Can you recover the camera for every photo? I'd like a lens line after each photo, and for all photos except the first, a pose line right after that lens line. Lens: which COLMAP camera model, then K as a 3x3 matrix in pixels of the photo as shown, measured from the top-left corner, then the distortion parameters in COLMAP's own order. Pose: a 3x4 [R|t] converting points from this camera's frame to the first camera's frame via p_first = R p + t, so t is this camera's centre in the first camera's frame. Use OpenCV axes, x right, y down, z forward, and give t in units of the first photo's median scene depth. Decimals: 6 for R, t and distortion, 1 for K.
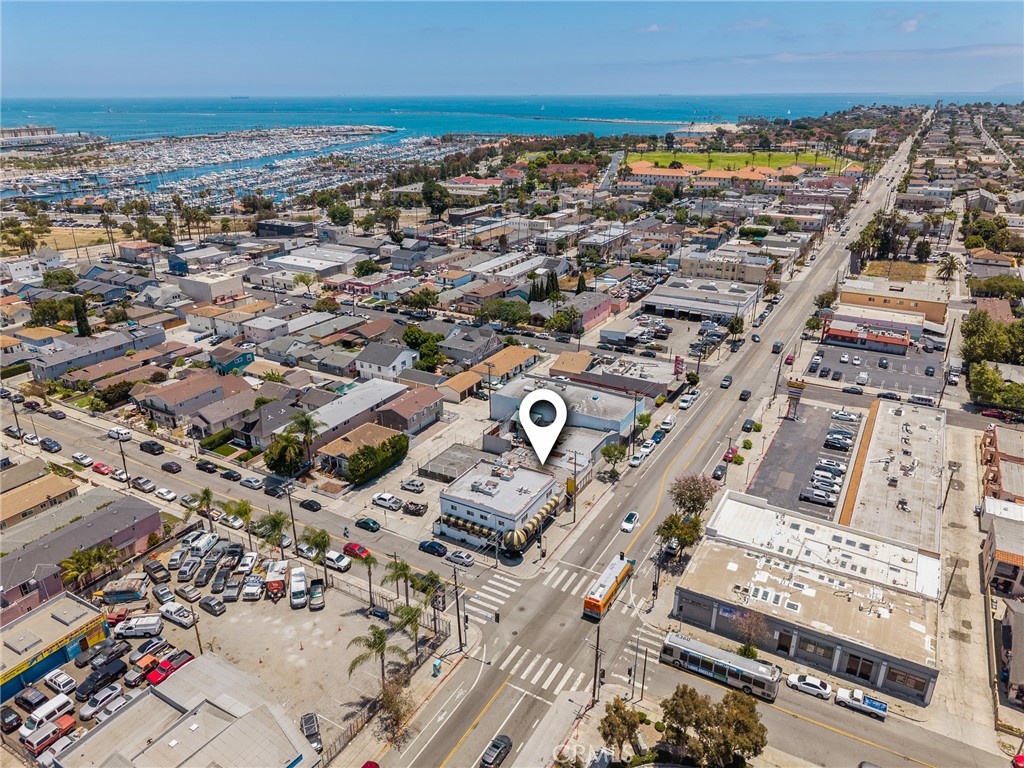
lens RADIAL K [[679.4, 0, 507.4], [0, 679.4, 380.9], [0, 0, 1]] dist [0.035268, -0.041836]
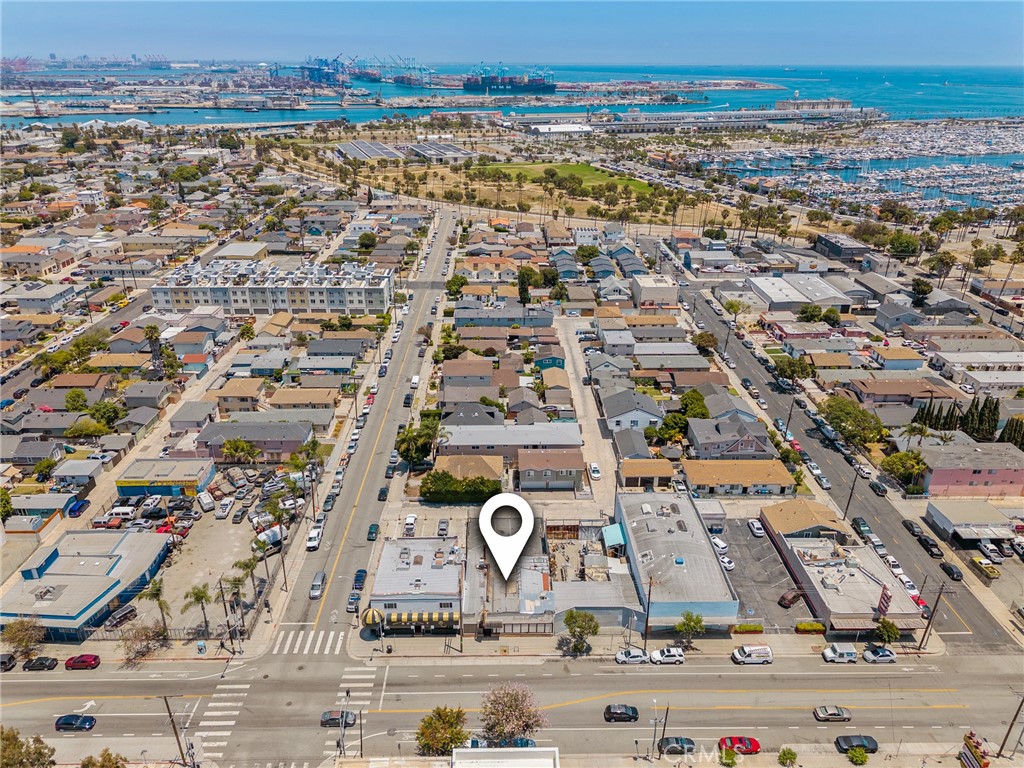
lens RADIAL K [[668.4, 0, 512.0], [0, 668.4, 384.0], [0, 0, 1]] dist [0.055717, 0.000229]
pose [[0.526673, 0.363369, -0.768491, 0.440922], [-0.333496, 0.919881, 0.206396, -0.207138], [0.781918, 0.147586, 0.605658, 0.304515]]
